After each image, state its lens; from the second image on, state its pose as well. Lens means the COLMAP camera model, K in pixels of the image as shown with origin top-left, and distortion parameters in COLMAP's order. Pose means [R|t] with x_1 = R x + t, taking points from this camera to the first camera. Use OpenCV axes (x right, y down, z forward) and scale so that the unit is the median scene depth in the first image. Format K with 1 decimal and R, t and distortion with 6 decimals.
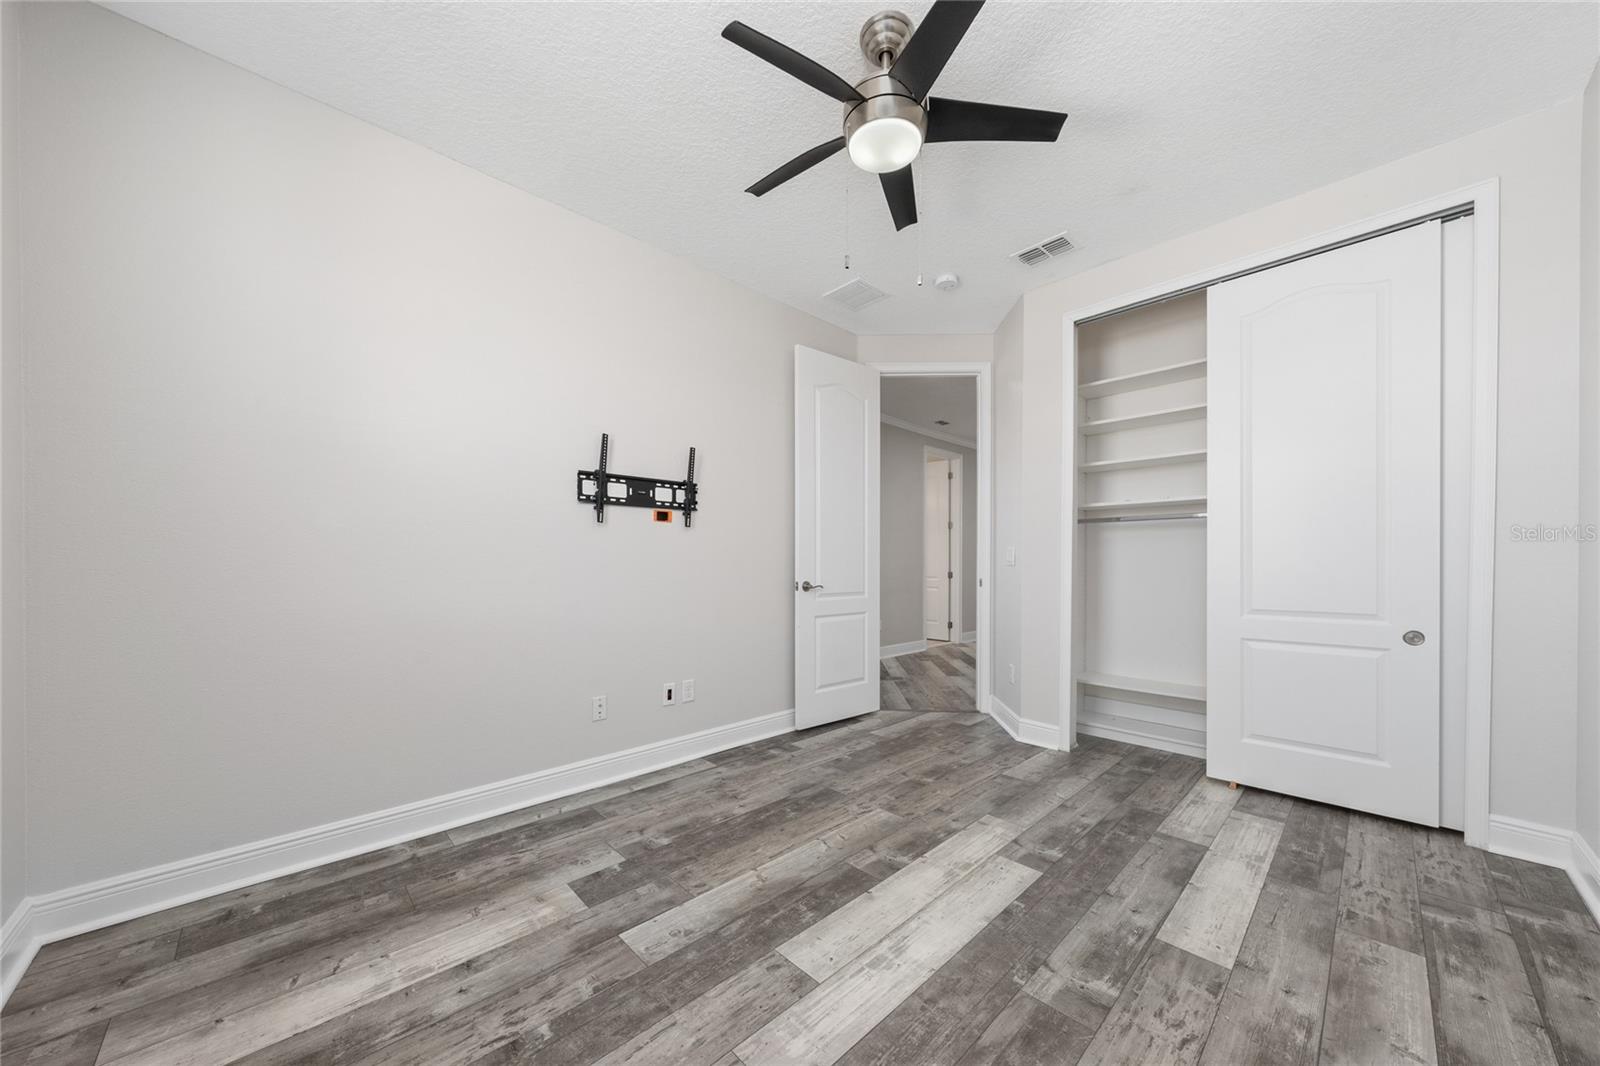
lens RADIAL K [[551.7, 0, 796.2], [0, 551.7, 567.9], [0, 0, 1]] dist [-0.000845, -0.000174]
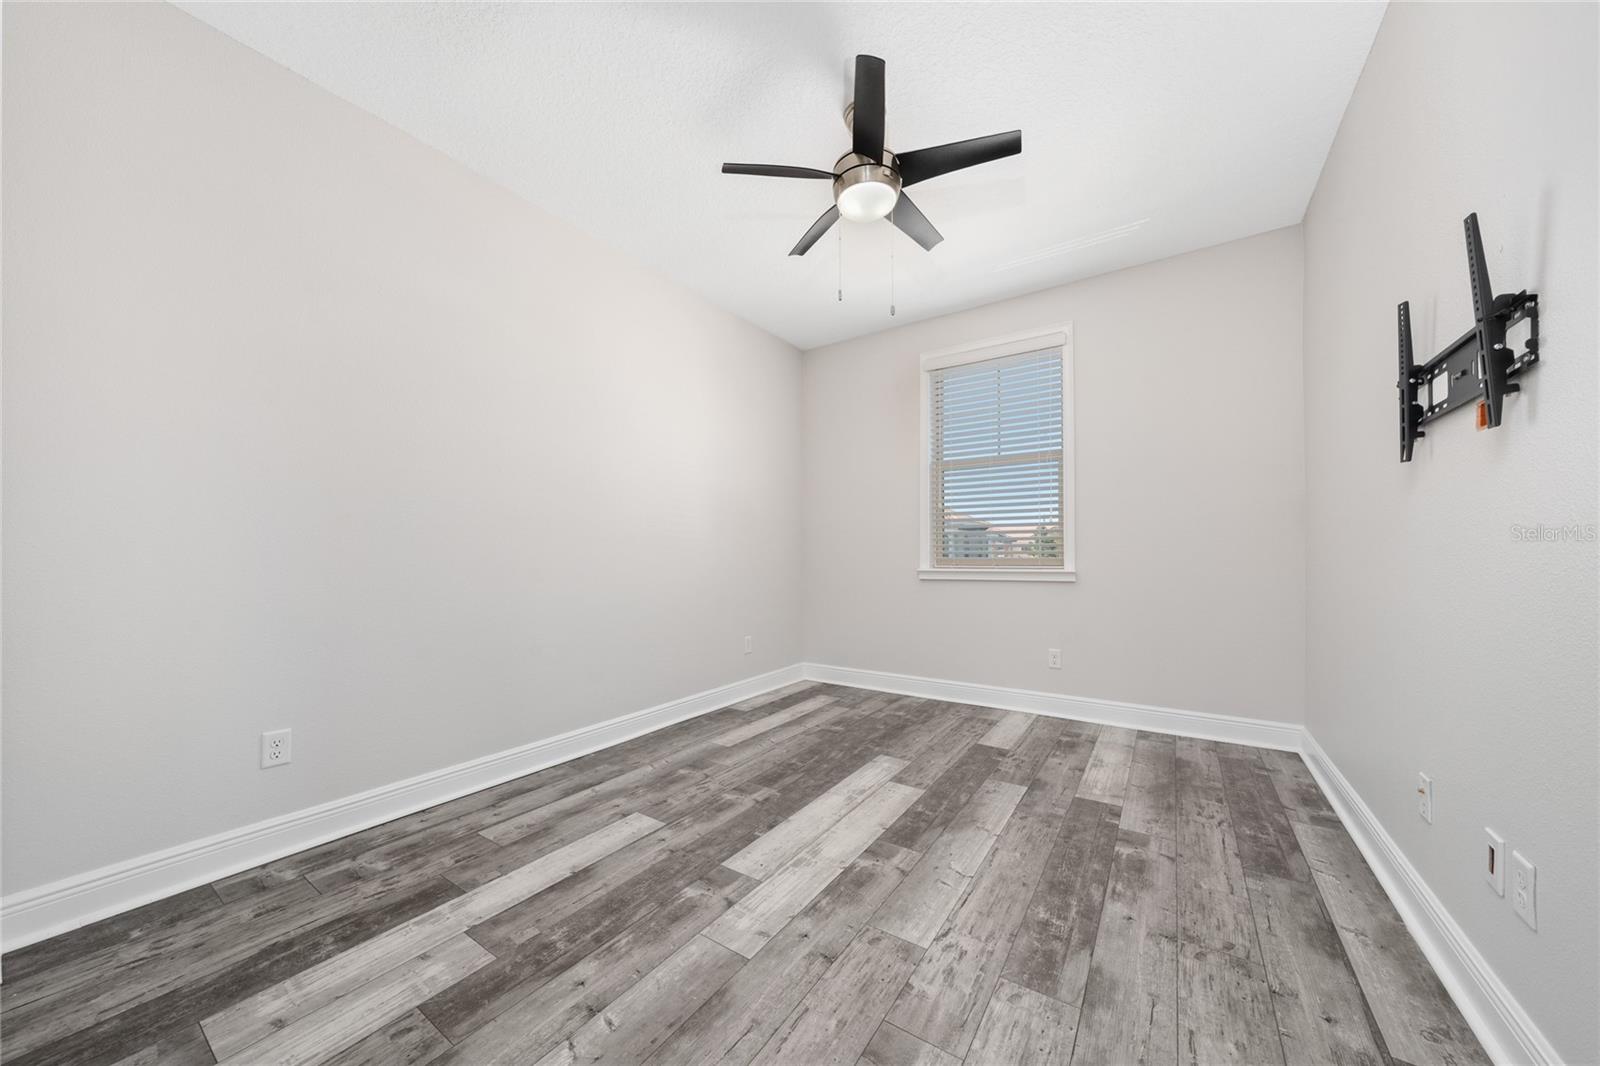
lens RADIAL K [[551.7, 0, 787.4], [0, 551.7, 539.5], [0, 0, 1]] dist [-0.000845, -0.000174]
pose [[-0.979901, -0.004208, -0.199442, 0.507988], [0.000192, 0.999757, -0.022039, 0.011400], [0.199486, -0.021634, -0.979662, 1.899185]]
